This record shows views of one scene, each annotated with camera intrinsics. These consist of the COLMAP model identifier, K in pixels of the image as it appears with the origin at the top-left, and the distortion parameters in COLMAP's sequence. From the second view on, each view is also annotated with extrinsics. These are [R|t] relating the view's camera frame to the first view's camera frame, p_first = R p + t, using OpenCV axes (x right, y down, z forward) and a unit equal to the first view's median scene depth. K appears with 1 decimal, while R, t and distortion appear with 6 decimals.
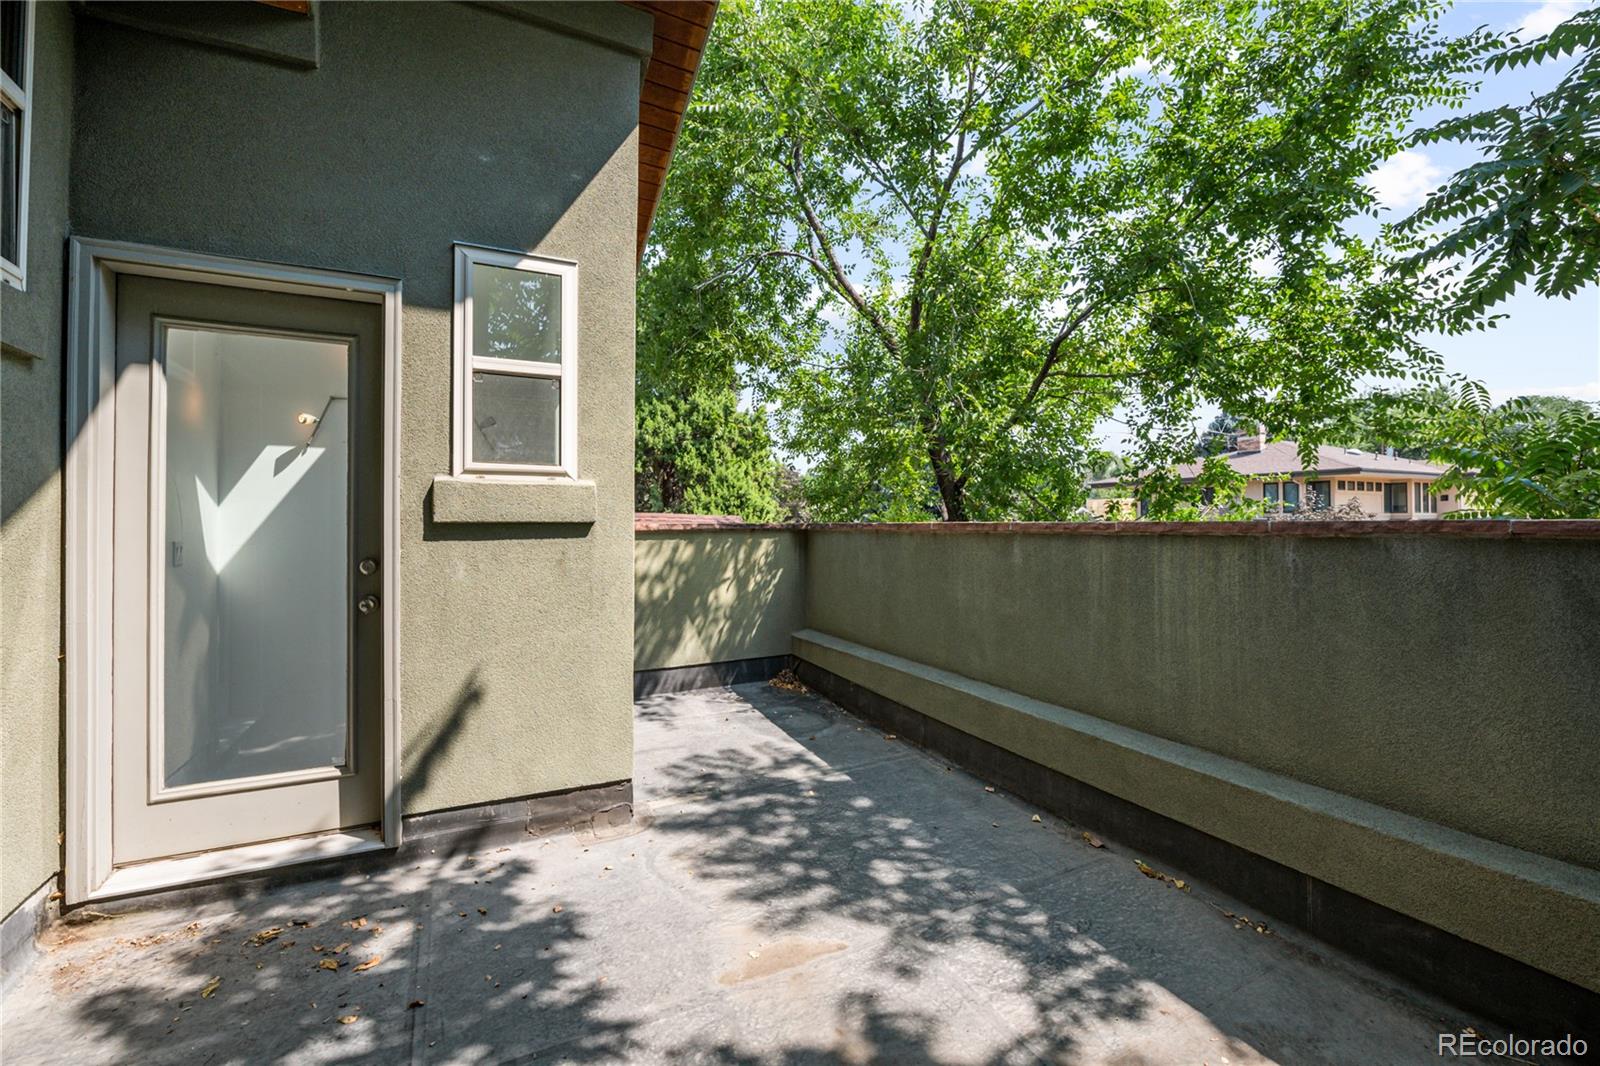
lens RADIAL K [[677.2, 0, 799.9], [0, 677.2, 523.0], [0, 0, 1]] dist [-0.000726, -0.004962]
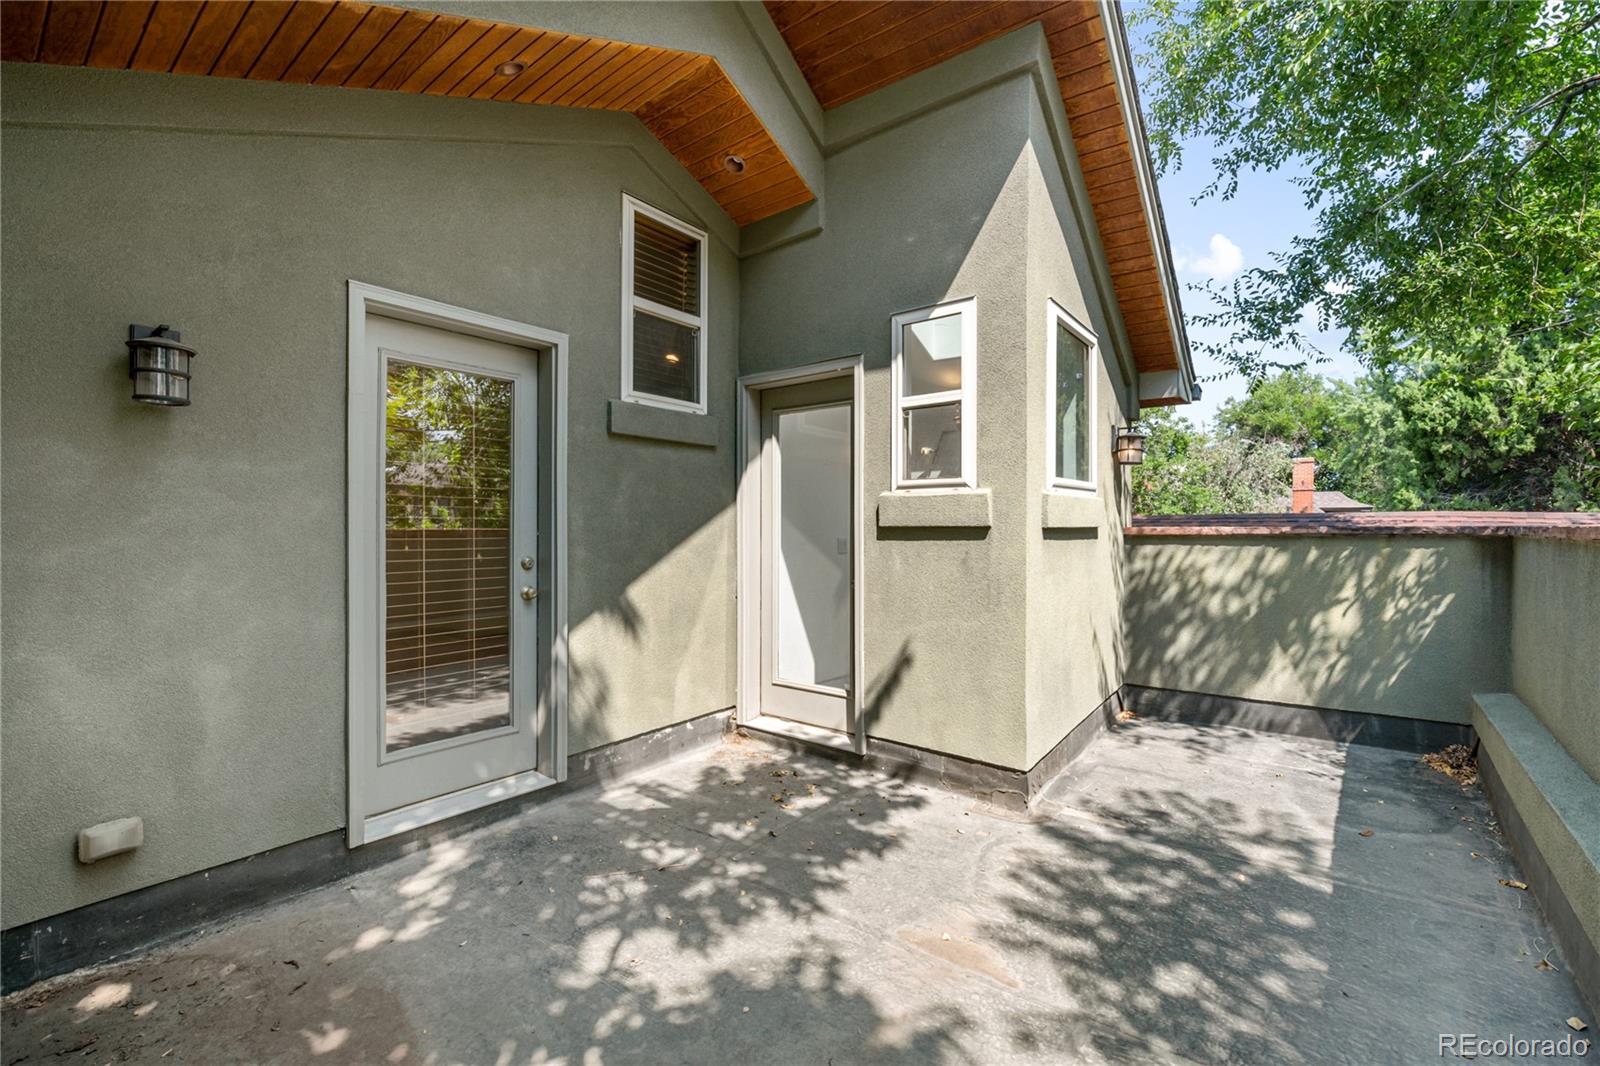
lens RADIAL K [[673.2, 0, 797.3], [0, 673.2, 536.7], [0, 0, 1]] dist [0.000342, -0.004763]
pose [[0.423156, 0.013416, -0.905957, 0.569424], [0.002900, 0.999865, 0.016161, -0.002927], [0.906052, -0.009466, 0.423060, 0.257760]]
